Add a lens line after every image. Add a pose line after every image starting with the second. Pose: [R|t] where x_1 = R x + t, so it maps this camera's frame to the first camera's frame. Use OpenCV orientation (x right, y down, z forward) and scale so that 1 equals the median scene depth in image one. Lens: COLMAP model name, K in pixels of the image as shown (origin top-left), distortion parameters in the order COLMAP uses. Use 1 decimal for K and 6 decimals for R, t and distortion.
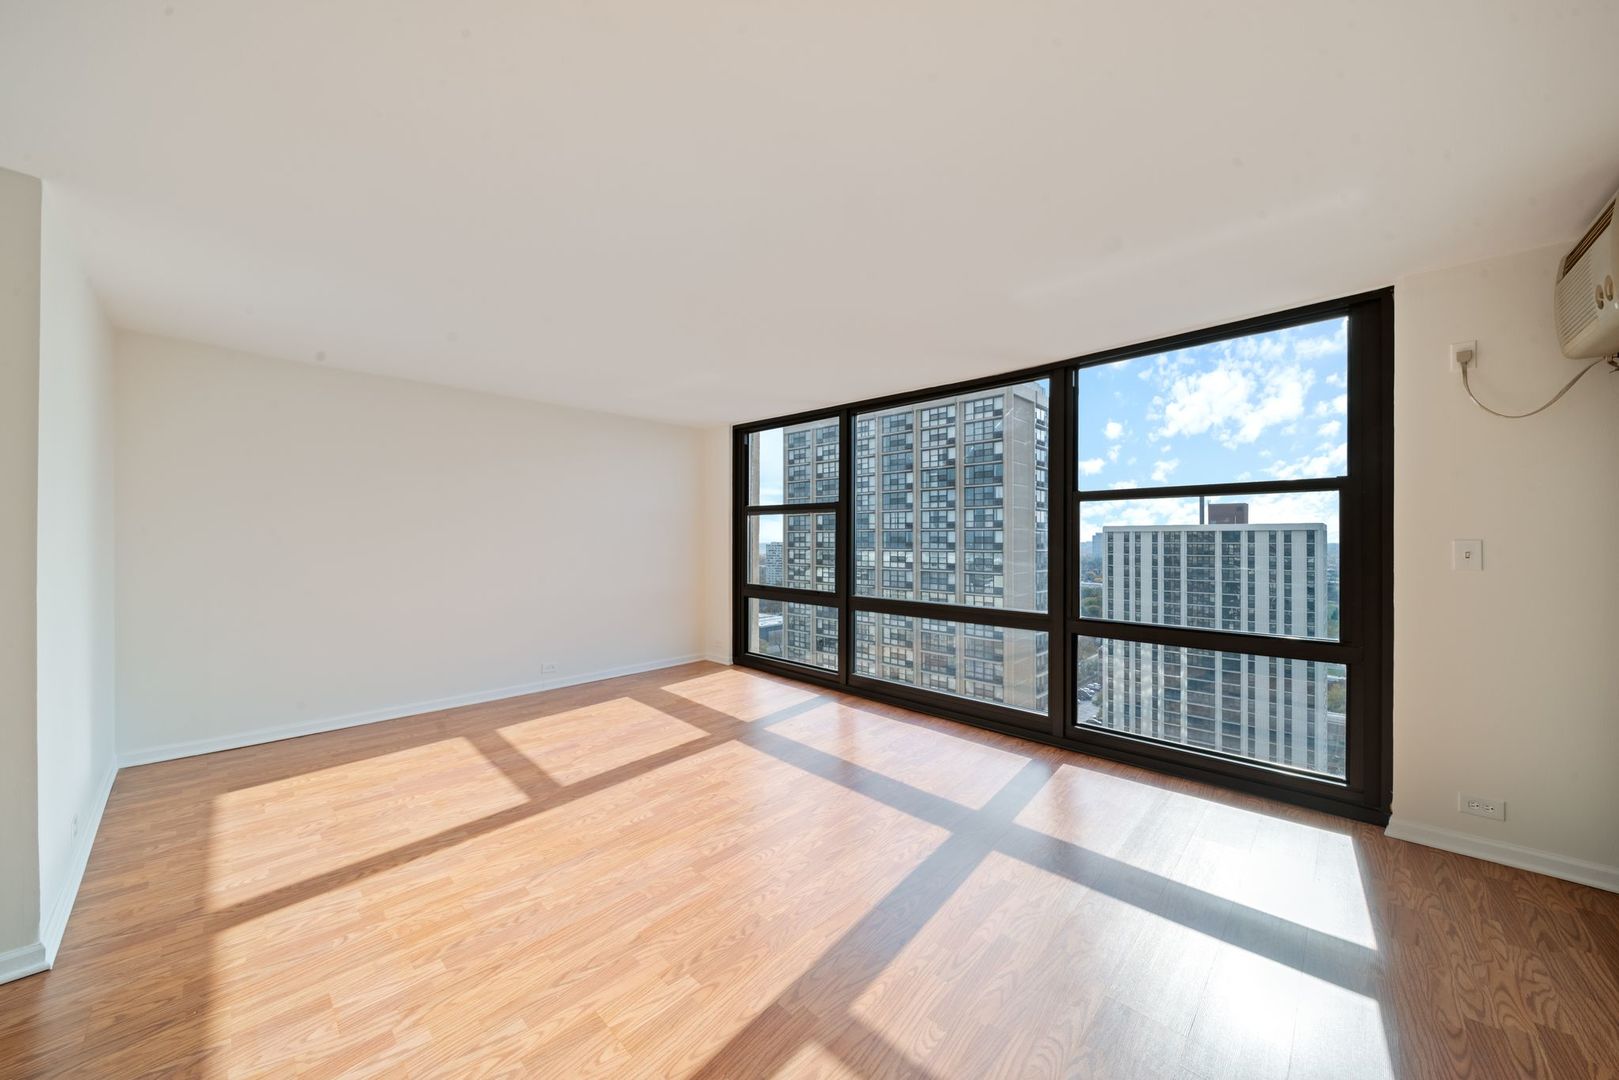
lens RADIAL K [[568.9, 0, 796.3], [0, 568.9, 537.8], [0, 0, 1]] dist [0.000906, -0.000071]
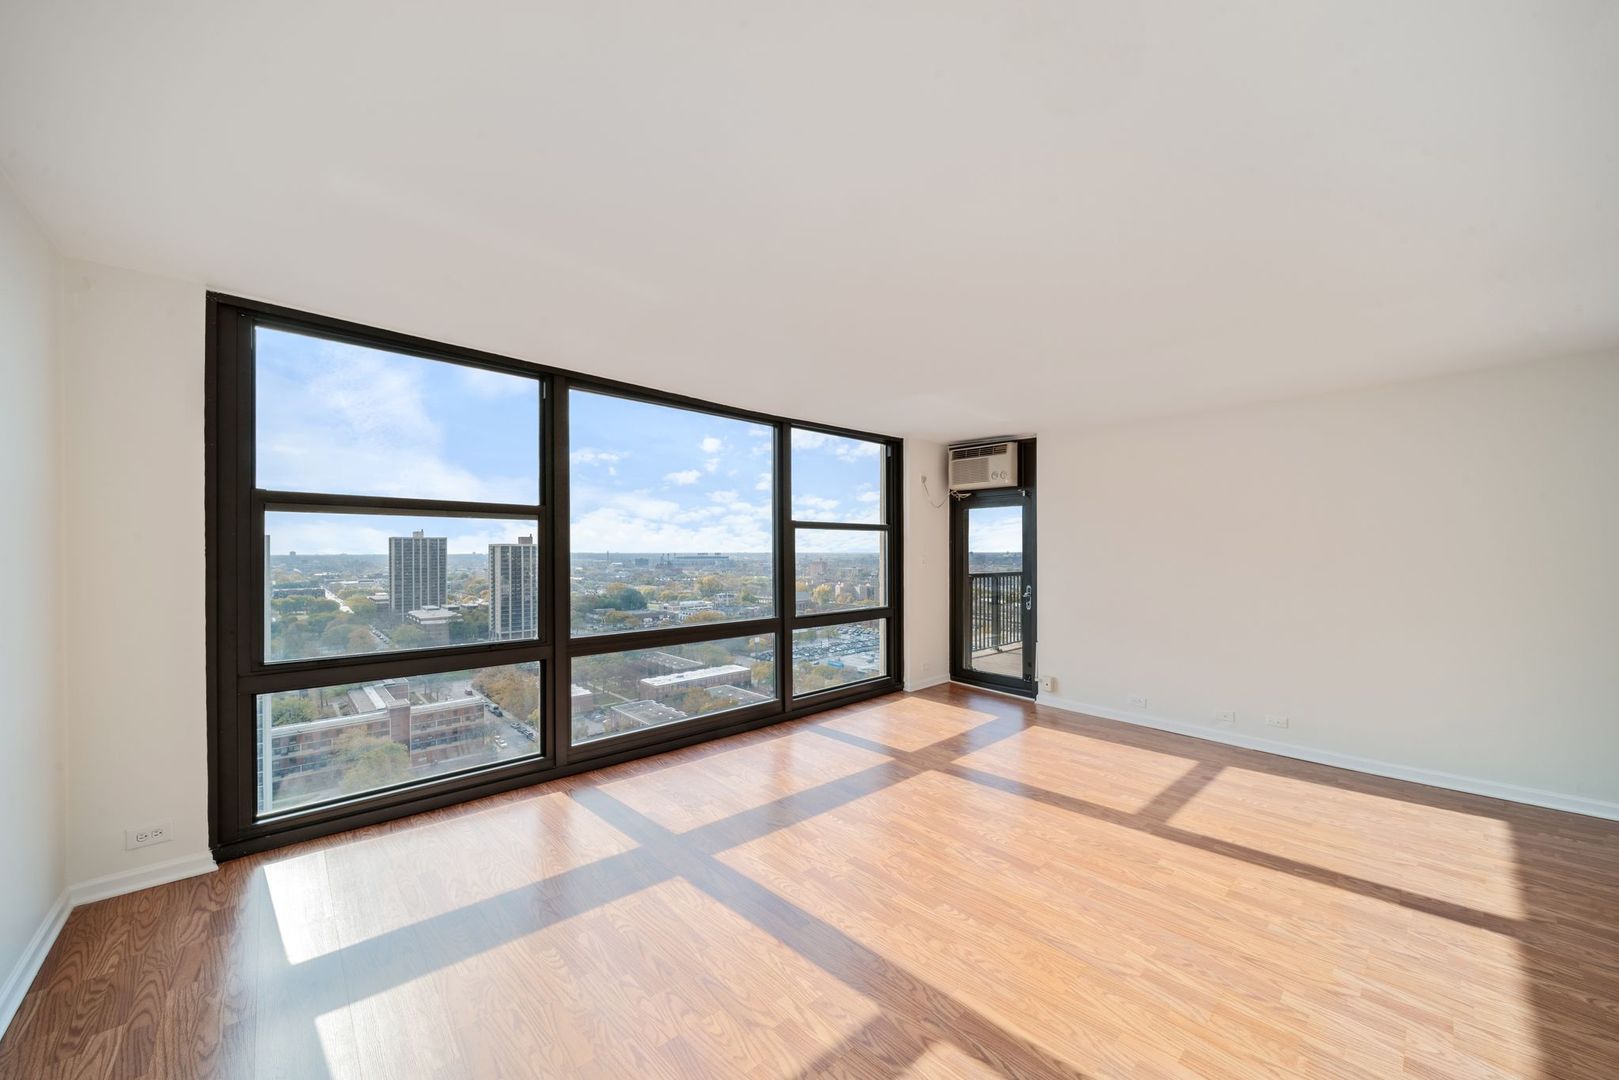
lens RADIAL K [[587.6, 0, 800.9], [0, 587.6, 557.4], [0, 0, 1]] dist [-0.000014, -0.000196]
pose [[0.052813, -0.011888, 0.998534, -0.661346], [-0.000710, 0.999928, 0.011942, -0.009600], [-0.998604, -0.001339, 0.052800, 0.703948]]
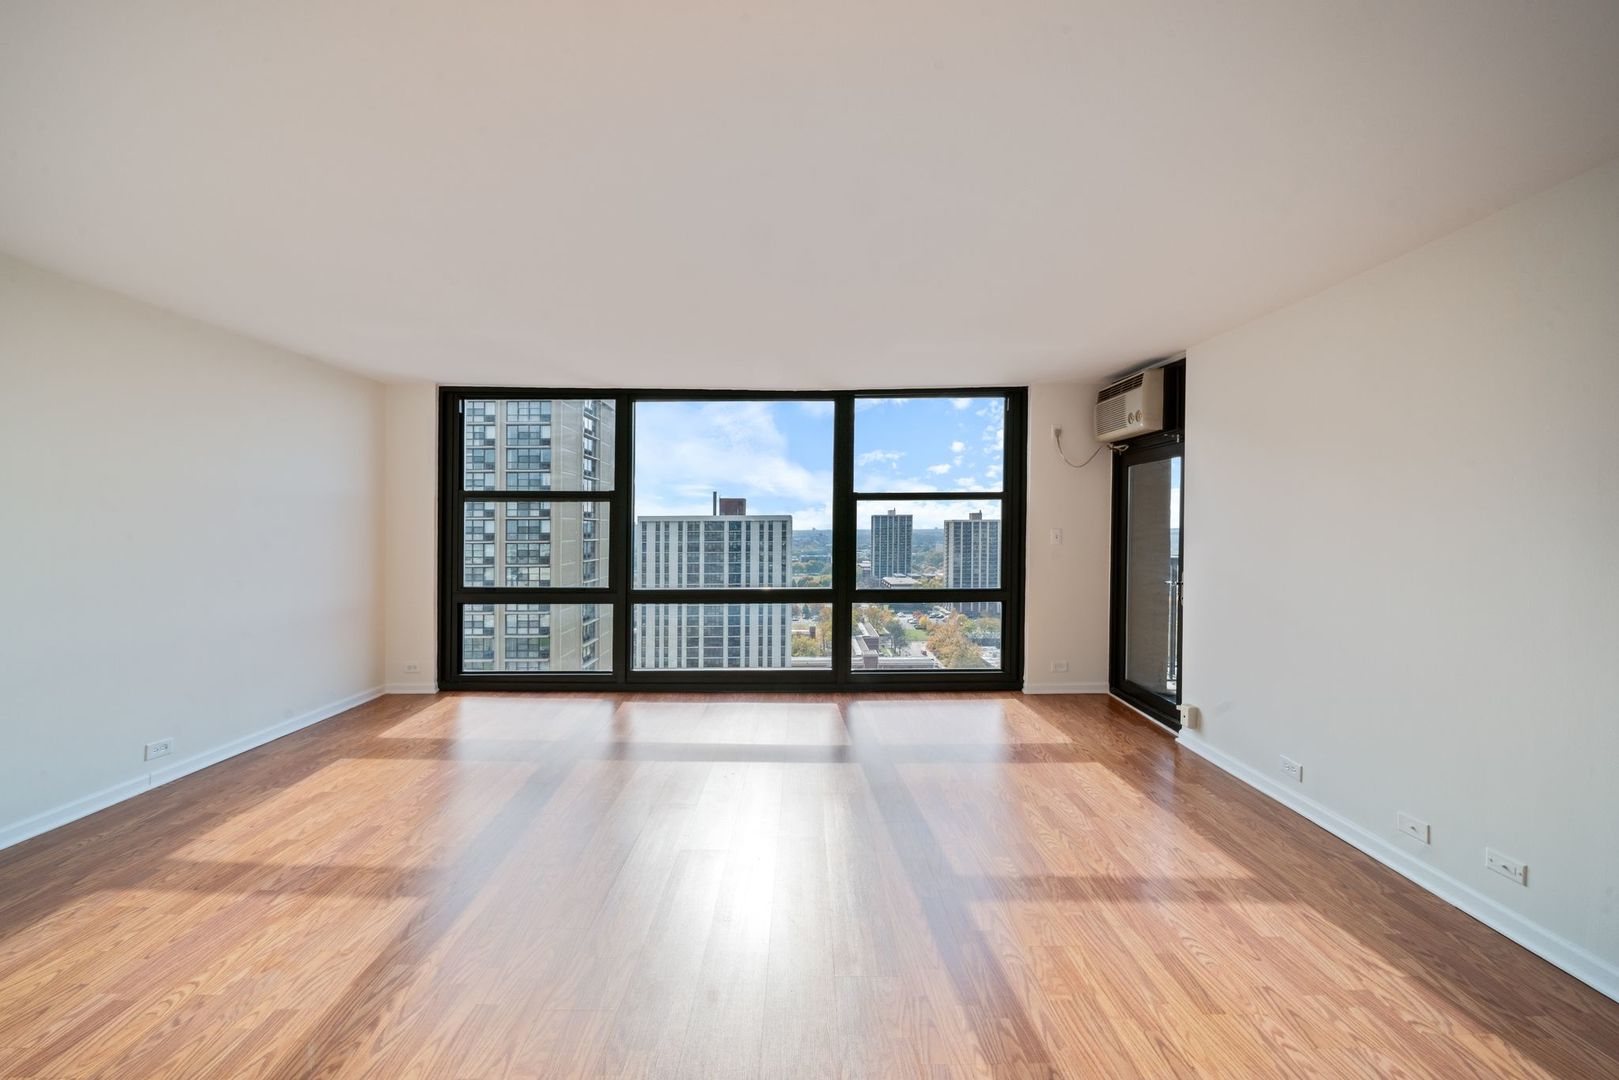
lens RADIAL K [[589.8, 0, 800.4], [0, 589.8, 534.1], [0, 0, 1]] dist [0.000354, -0.000119]
pose [[0.716629, -0.012096, 0.697349, -0.411616], [0.004085, 0.999905, 0.013146, -0.003396], [-0.697442, -0.006572, 0.716611, 0.092050]]
